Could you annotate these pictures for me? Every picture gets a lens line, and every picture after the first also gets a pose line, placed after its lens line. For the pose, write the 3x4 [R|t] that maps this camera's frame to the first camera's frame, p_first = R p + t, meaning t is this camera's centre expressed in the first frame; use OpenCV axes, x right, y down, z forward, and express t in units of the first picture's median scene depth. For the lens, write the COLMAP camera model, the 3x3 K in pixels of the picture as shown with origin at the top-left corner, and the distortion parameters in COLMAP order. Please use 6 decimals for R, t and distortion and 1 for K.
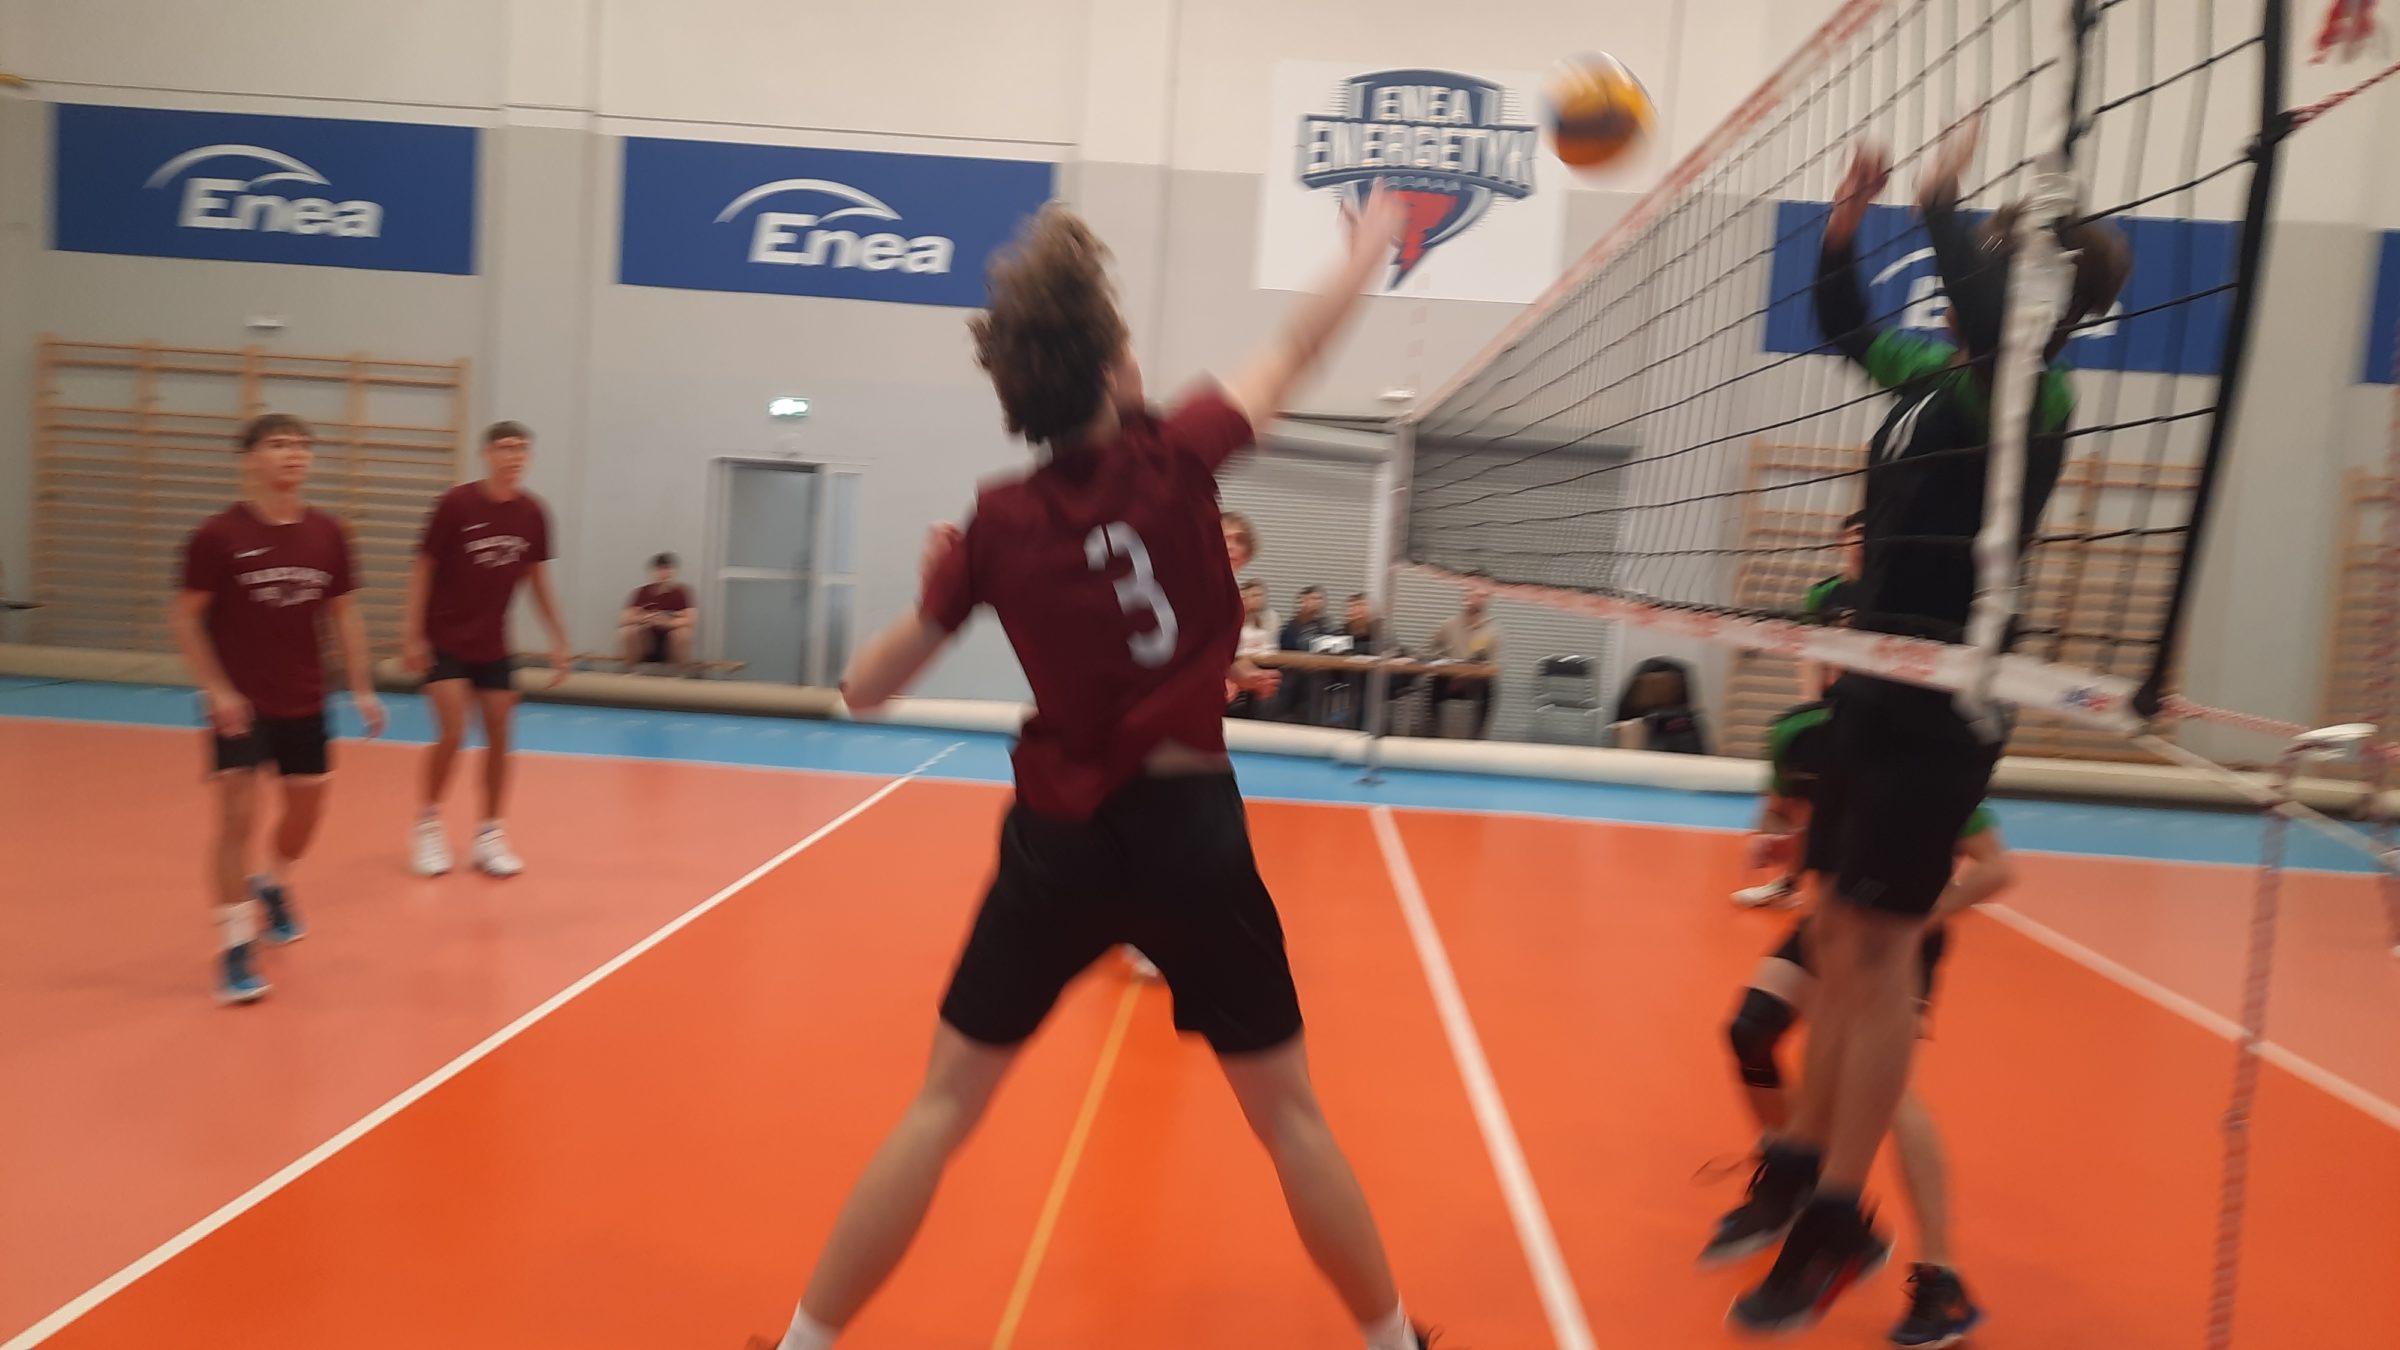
lens RADIAL K [[1787.4, 0, 1200.0], [0, 1787.4, 675.0], [0, 0, 1]] dist [0.060439, -0.054371]
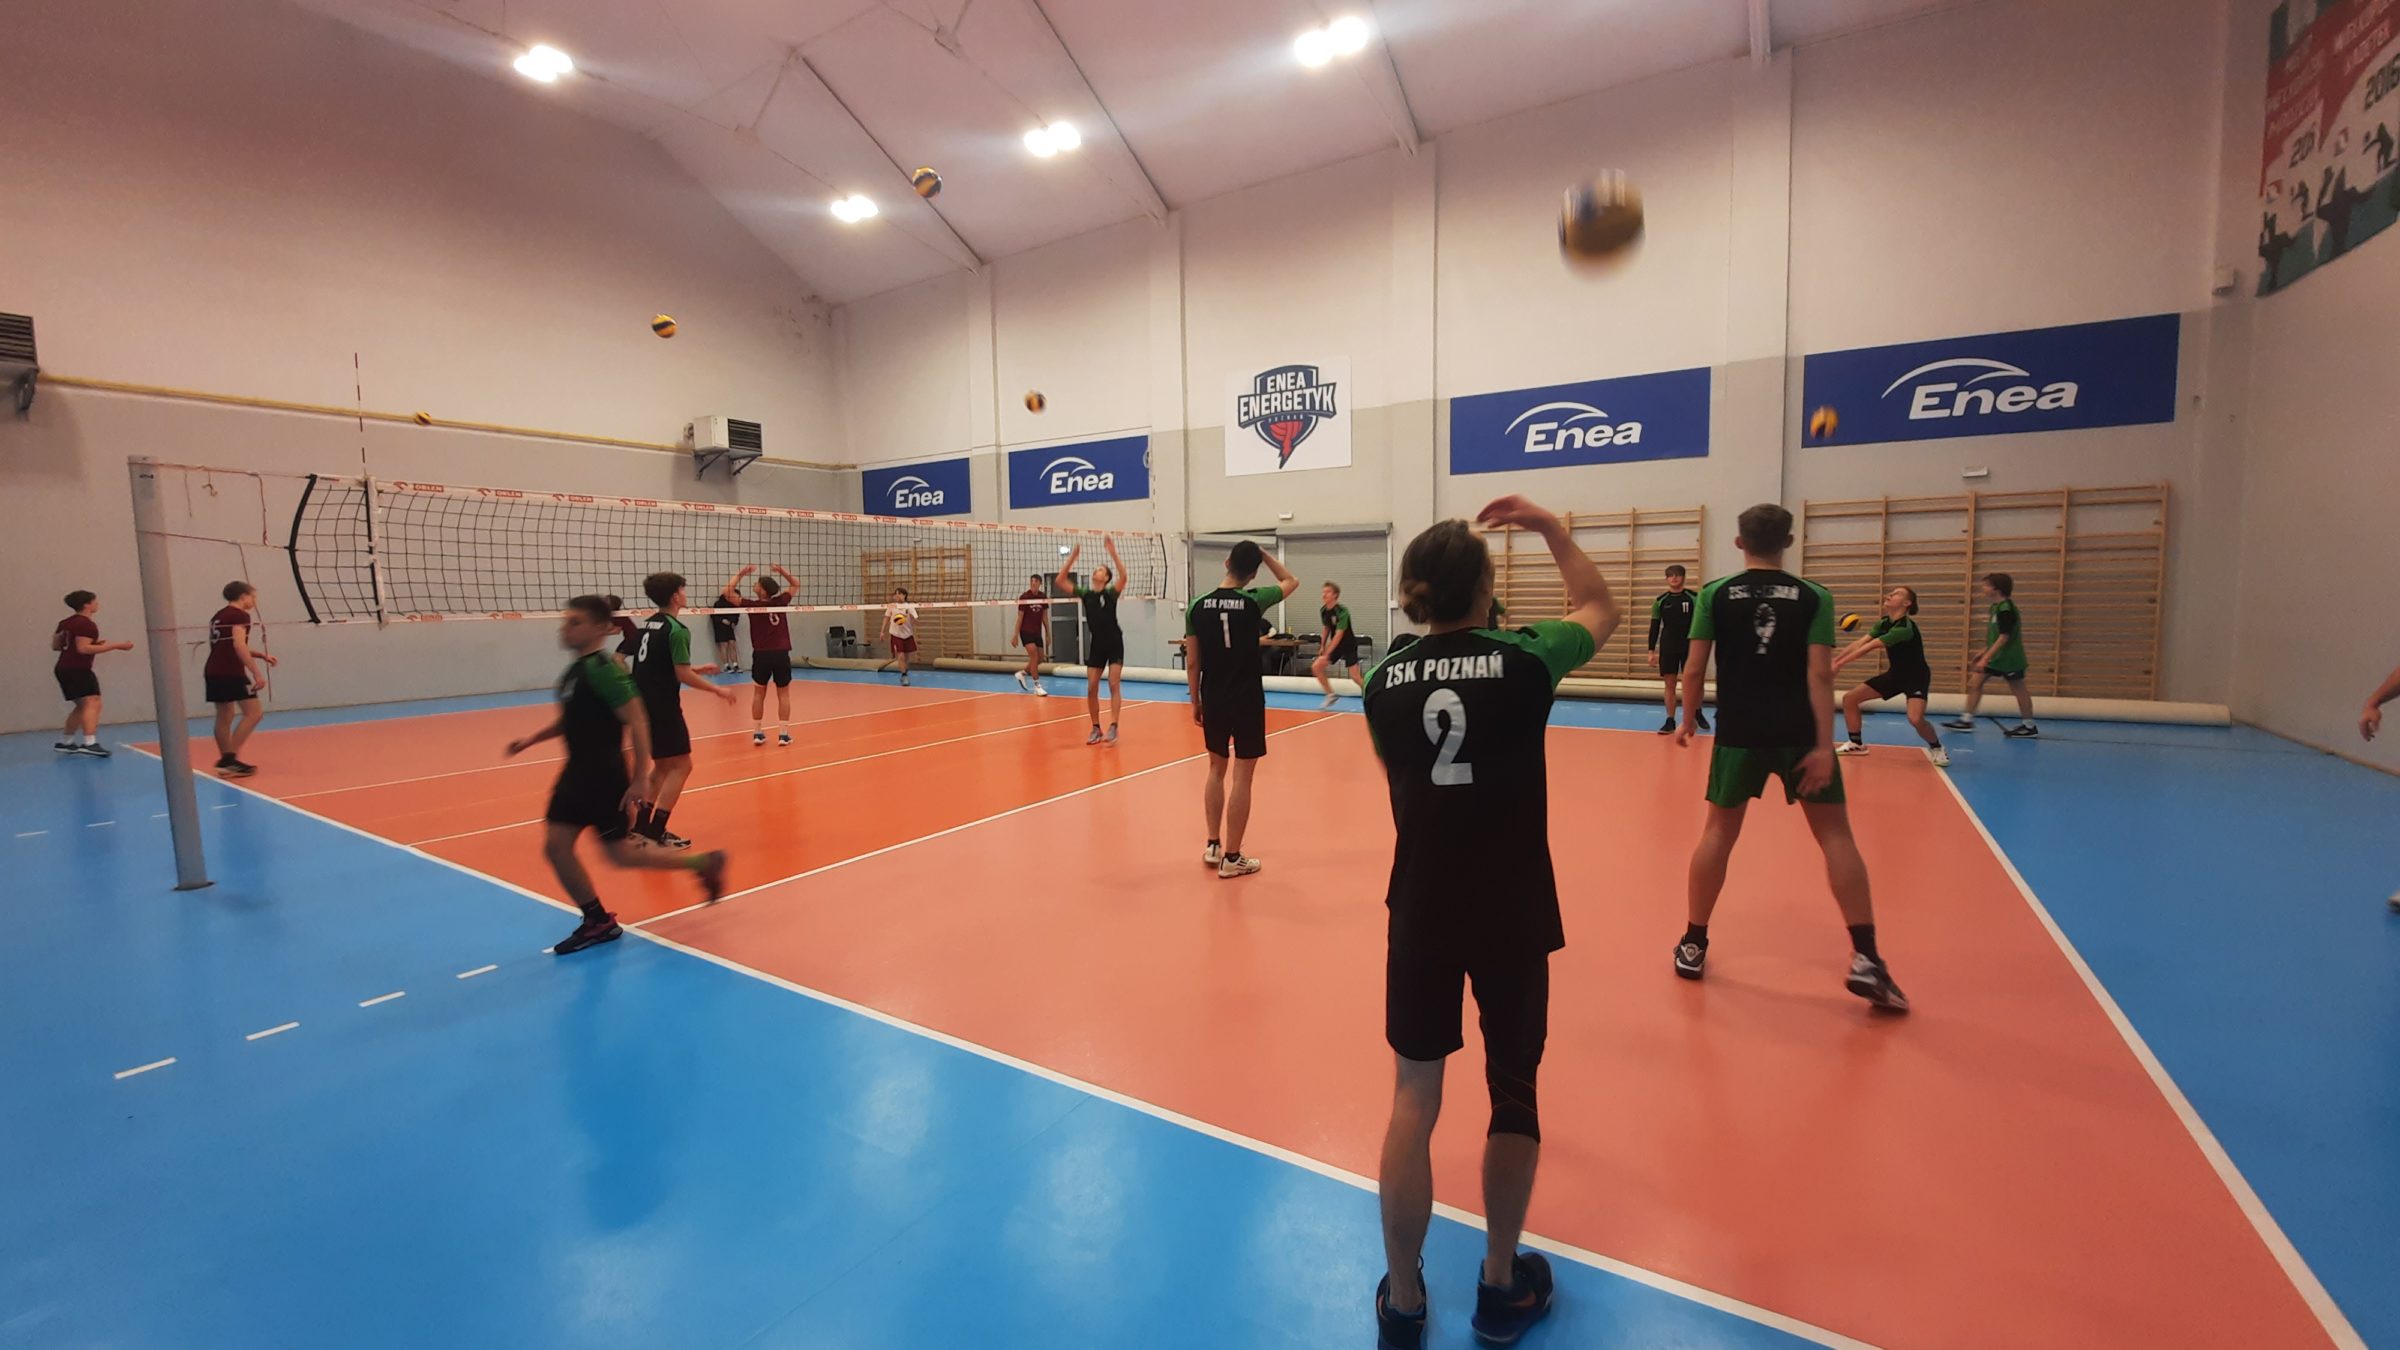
lens RADIAL K [[950.6, 0, 1200.0], [0, 950.6, 675.0], [0, 0, 1]] dist [-0.026271, -0.000065]
pose [[0.853529, -0.025730, -0.520410, 0.614520], [0.025191, 0.999650, -0.008109, 0.038754], [0.520436, -0.006188, 0.853878, -0.019968]]
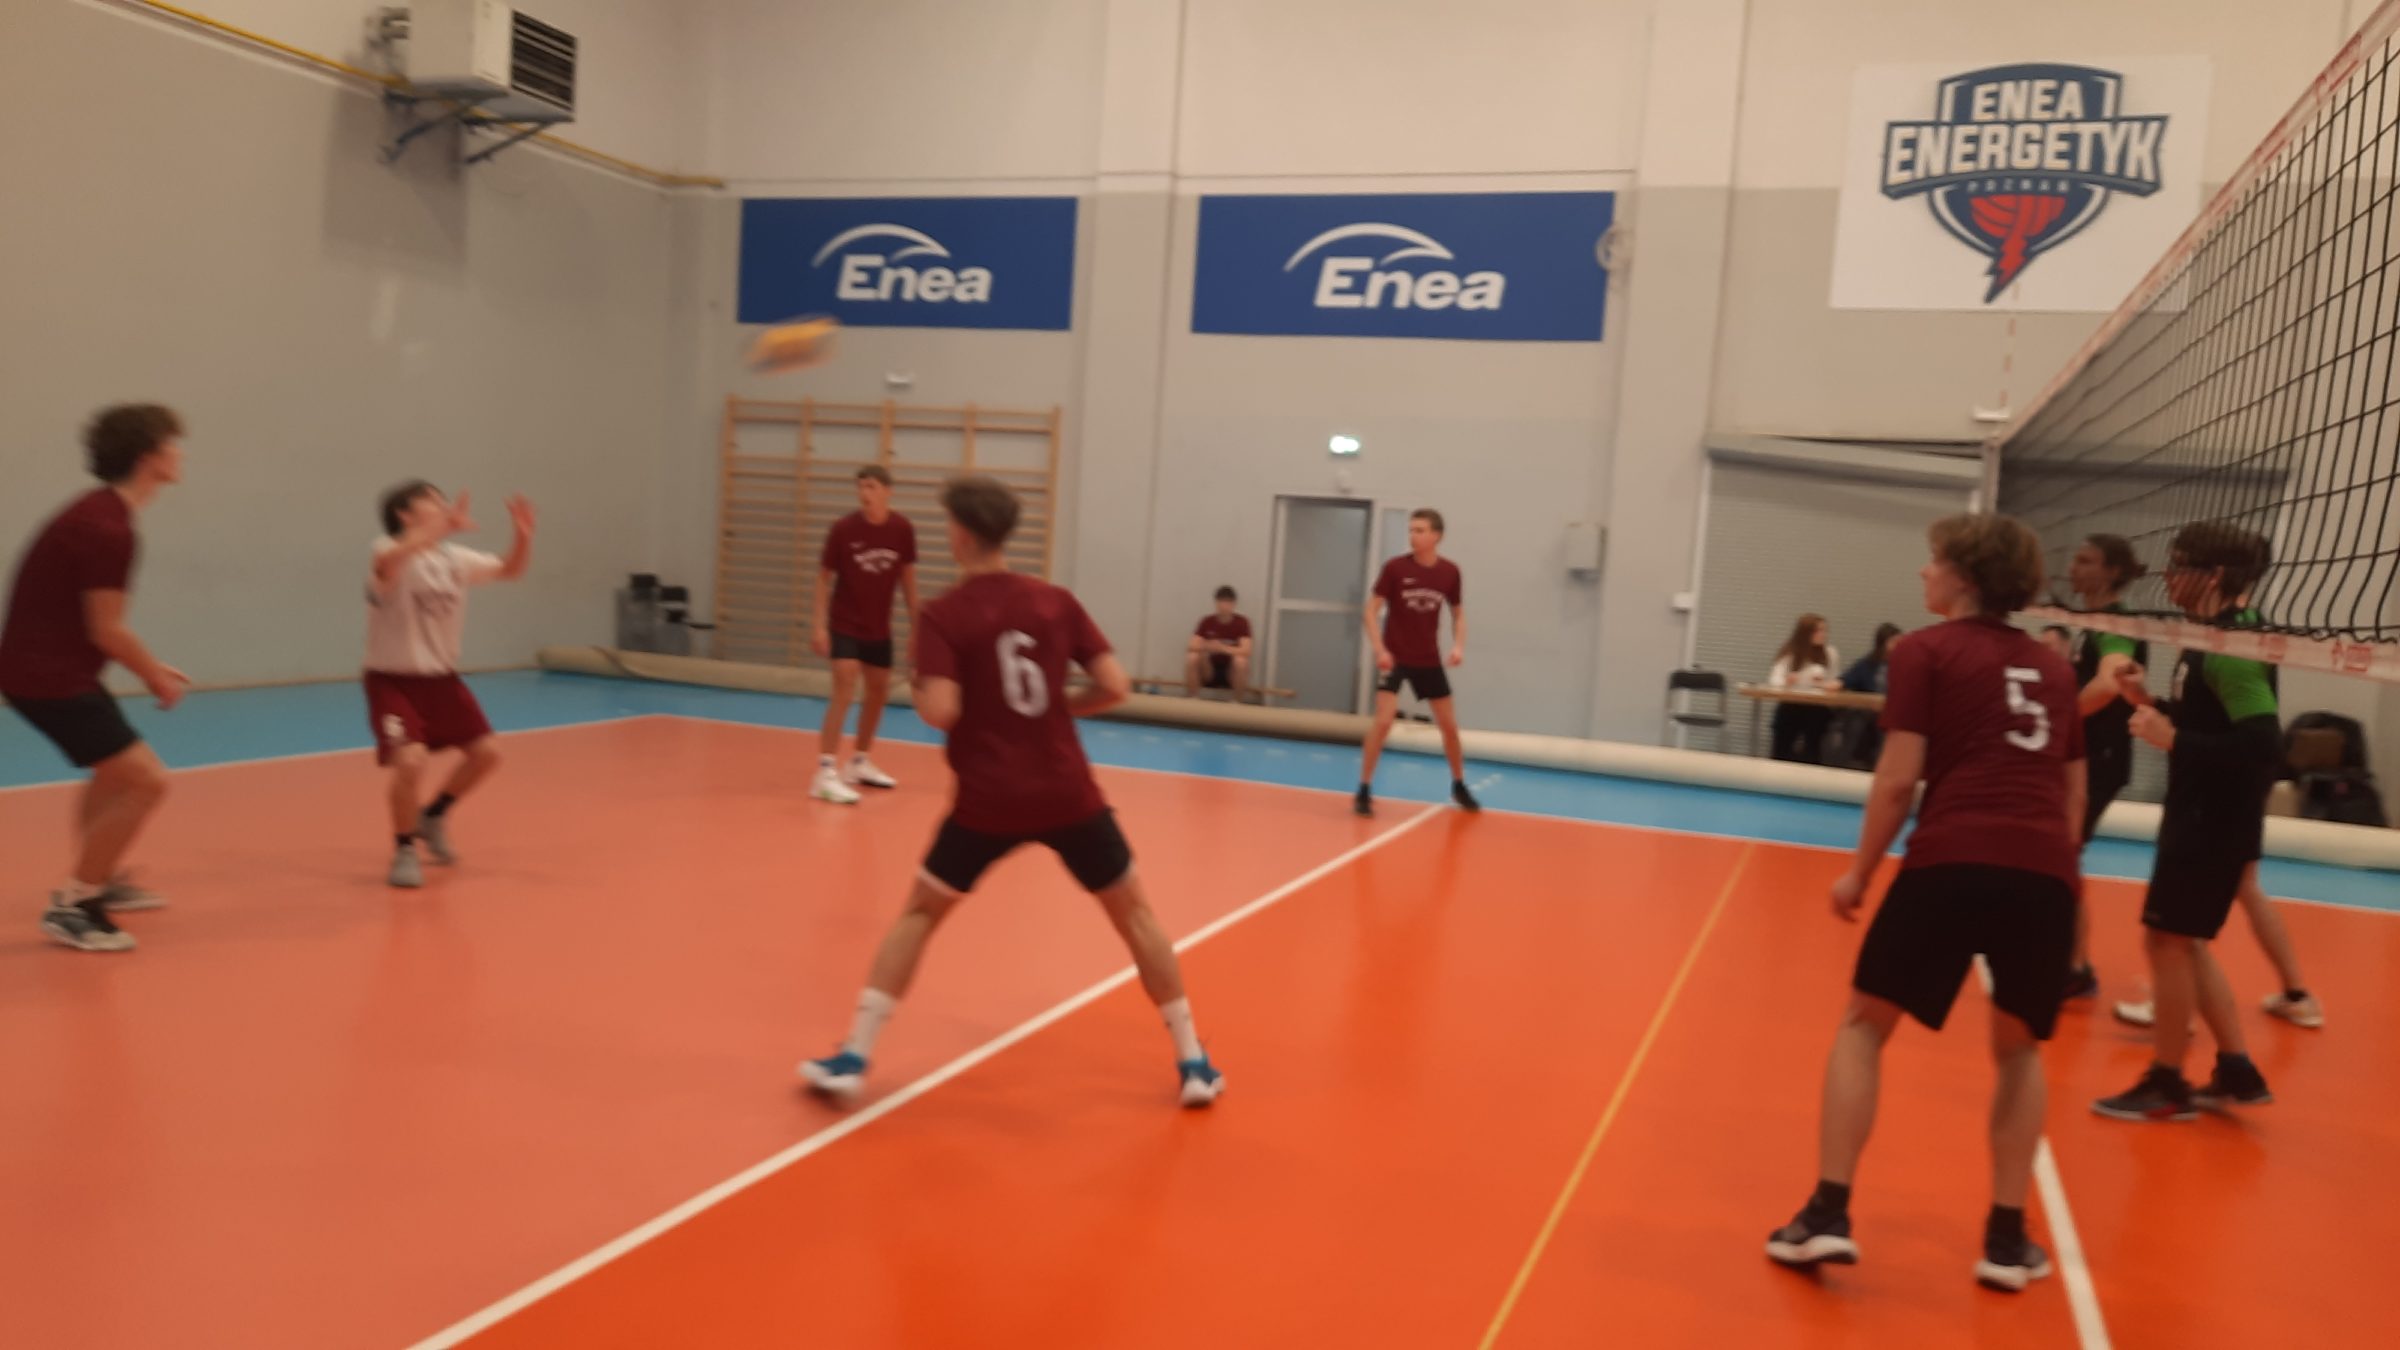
lens RADIAL K [[1787.4, 0, 1200.0], [0, 1787.4, 675.0], [0, 0, 1]] dist [0.060439, -0.054371]
pose [[0.948135, 0.023023, -0.317033, 0.023020], [-0.029322, 0.999456, -0.015111, 0.001773], [0.316512, 0.023623, 0.948294, -0.002140]]
